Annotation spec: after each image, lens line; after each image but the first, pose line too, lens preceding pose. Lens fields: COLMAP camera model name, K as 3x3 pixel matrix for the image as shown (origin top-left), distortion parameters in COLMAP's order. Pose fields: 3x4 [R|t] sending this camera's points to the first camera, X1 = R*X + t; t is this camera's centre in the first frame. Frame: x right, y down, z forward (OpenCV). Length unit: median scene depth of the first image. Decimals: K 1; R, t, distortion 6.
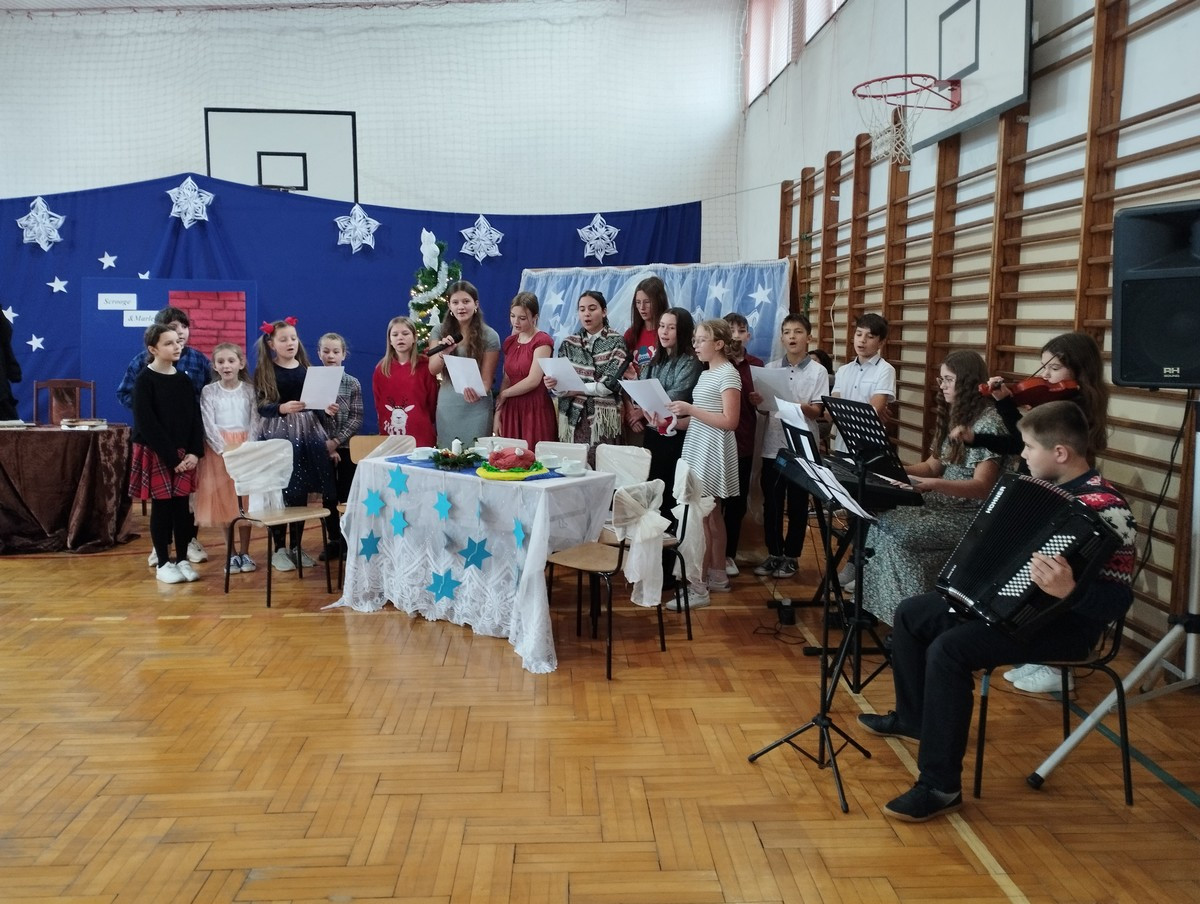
lens RADIAL K [[952.0, 0, 600.0], [0, 952.0, 452.0], [0, 0, 1]] dist [0.080490, -0.087857]
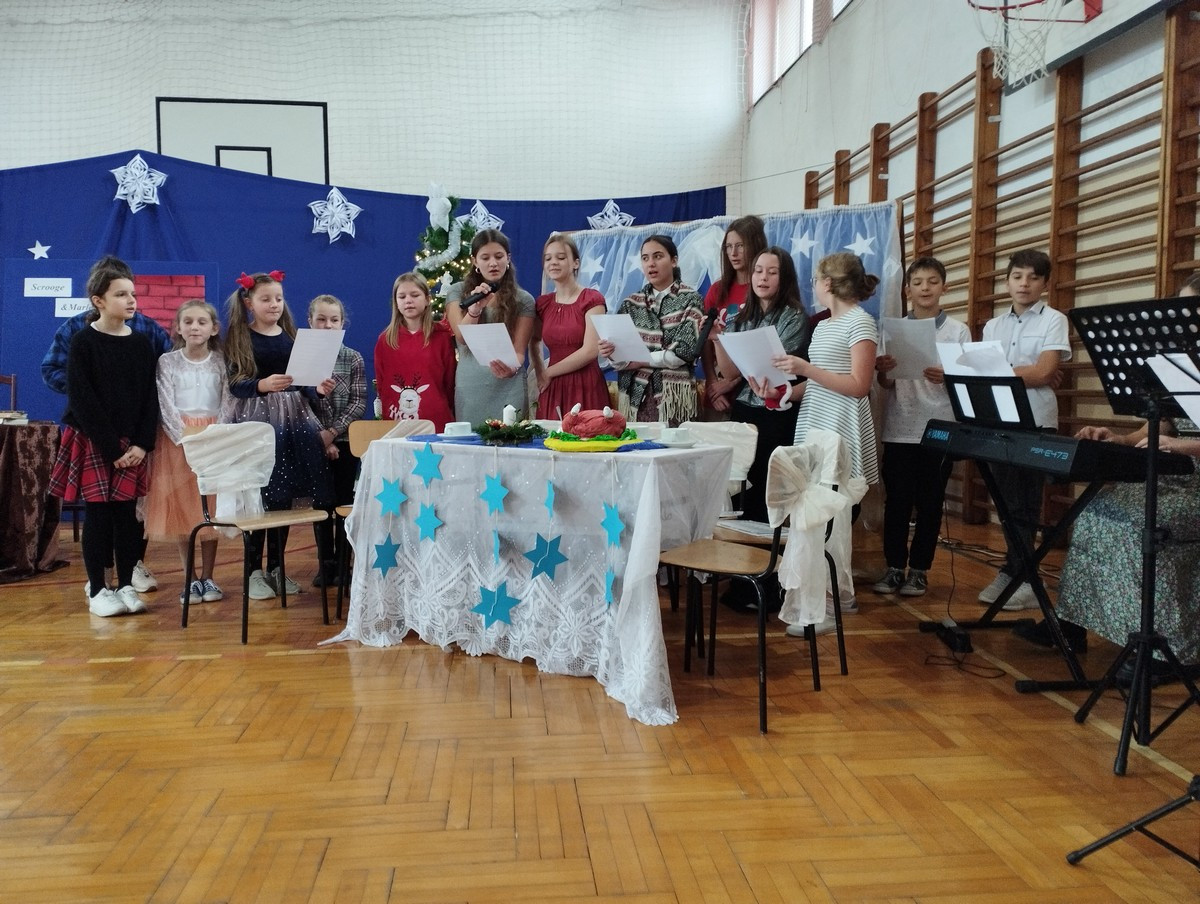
lens RADIAL K [[952.0, 0, 600.0], [0, 952.0, 452.0], [0, 0, 1]] dist [0.080490, -0.087857]
pose [[0.998764, -0.010645, 0.048560, -0.101813], [0.013235, 0.998489, -0.053341, 0.054775], [-0.047919, 0.053918, 0.997395, 0.233592]]
